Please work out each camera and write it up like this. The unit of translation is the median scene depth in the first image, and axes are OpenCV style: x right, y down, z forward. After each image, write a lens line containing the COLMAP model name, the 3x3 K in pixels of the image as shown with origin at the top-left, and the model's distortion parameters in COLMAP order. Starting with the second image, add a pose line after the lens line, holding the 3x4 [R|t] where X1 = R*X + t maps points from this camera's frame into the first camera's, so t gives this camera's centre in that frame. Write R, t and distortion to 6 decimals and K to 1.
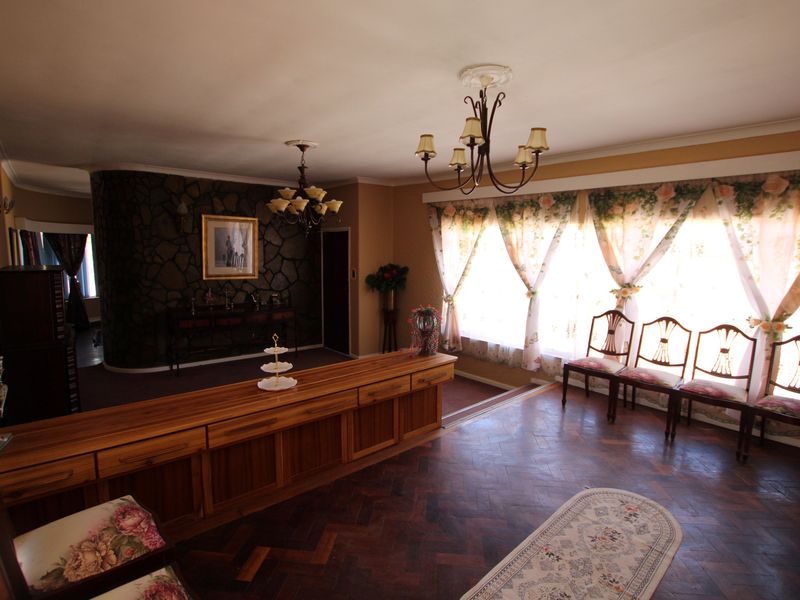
lens RADIAL K [[413.2, 0, 403.0], [0, 413.2, 303.4], [0, 0, 1]] dist [-0.030317, 0.000176]
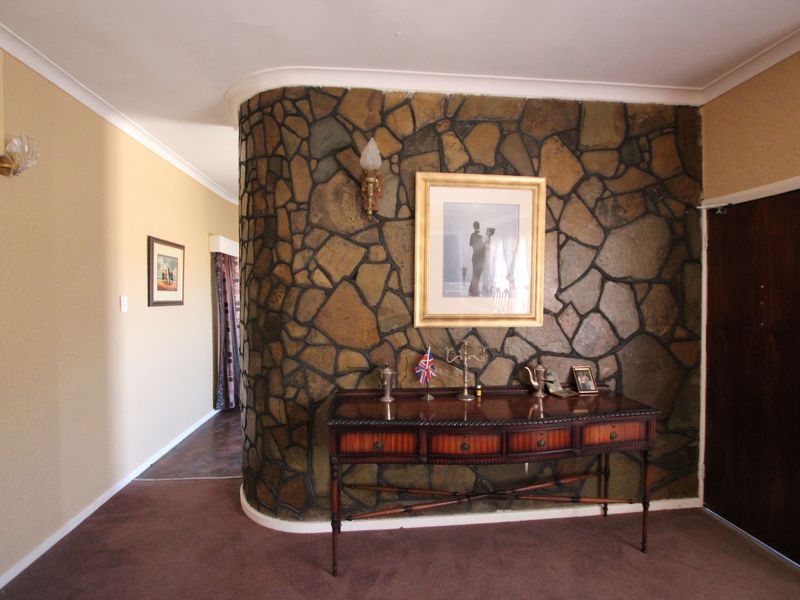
lens RADIAL K [[413.2, 0, 399.8], [0, 413.2, 298.4], [0, 0, 1]] dist [-0.030317, 0.000176]
pose [[0.812187, -0.016684, -0.583158, -0.255470], [-0.056614, 0.992619, -0.107247, -0.040527], [0.580643, 0.120119, 0.805248, 0.655179]]
